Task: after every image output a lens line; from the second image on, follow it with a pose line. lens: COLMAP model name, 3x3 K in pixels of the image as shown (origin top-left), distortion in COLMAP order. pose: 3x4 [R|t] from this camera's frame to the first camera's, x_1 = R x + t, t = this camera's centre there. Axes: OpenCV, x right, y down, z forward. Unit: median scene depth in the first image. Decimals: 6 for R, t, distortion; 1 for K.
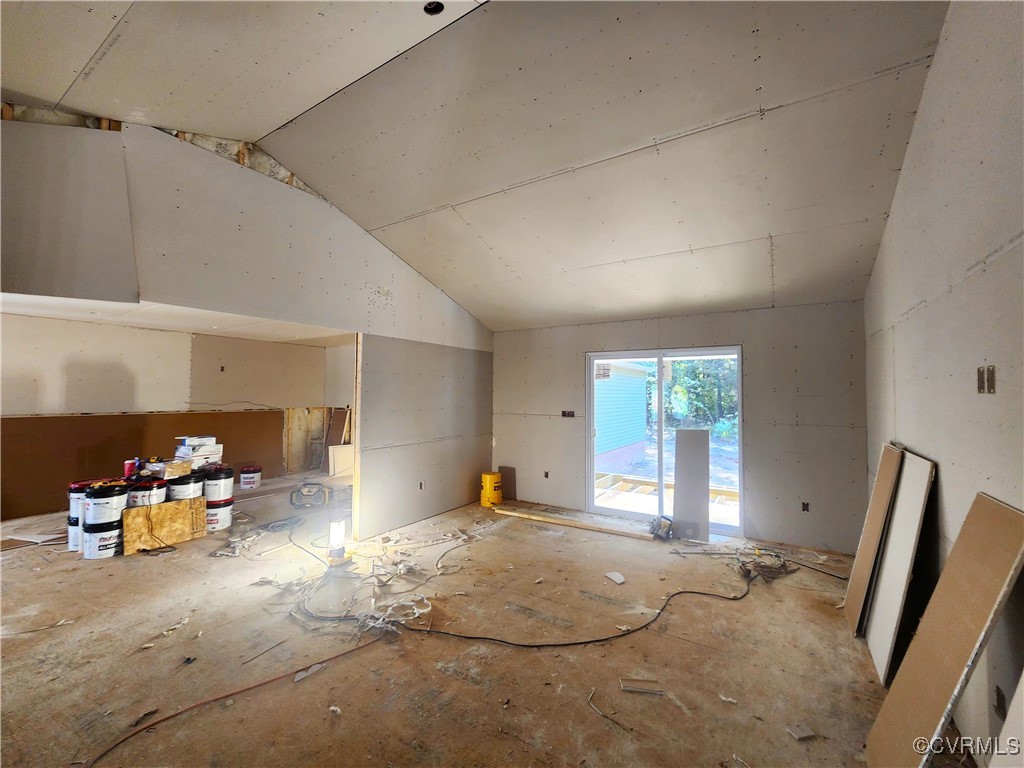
lens RADIAL K [[423.3, 0, 515.5], [0, 423.3, 378.9], [0, 0, 1]] dist [-0.002041, -0.000116]
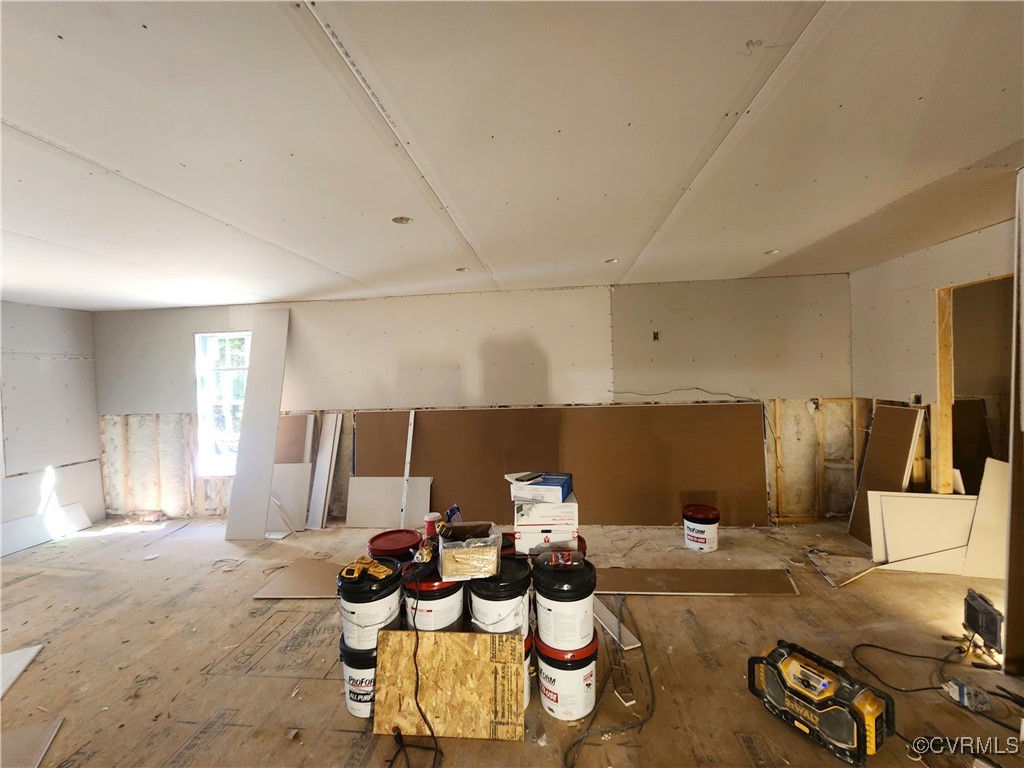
lens RADIAL K [[423.3, 0, 515.5], [0, 423.3, 378.9], [0, 0, 1]] dist [-0.002041, -0.000116]
pose [[0.451863, -0.007319, -0.892057, -0.226410], [0.068090, 0.997332, 0.026308, 0.008184], [0.889485, -0.072628, 0.451156, 0.513061]]
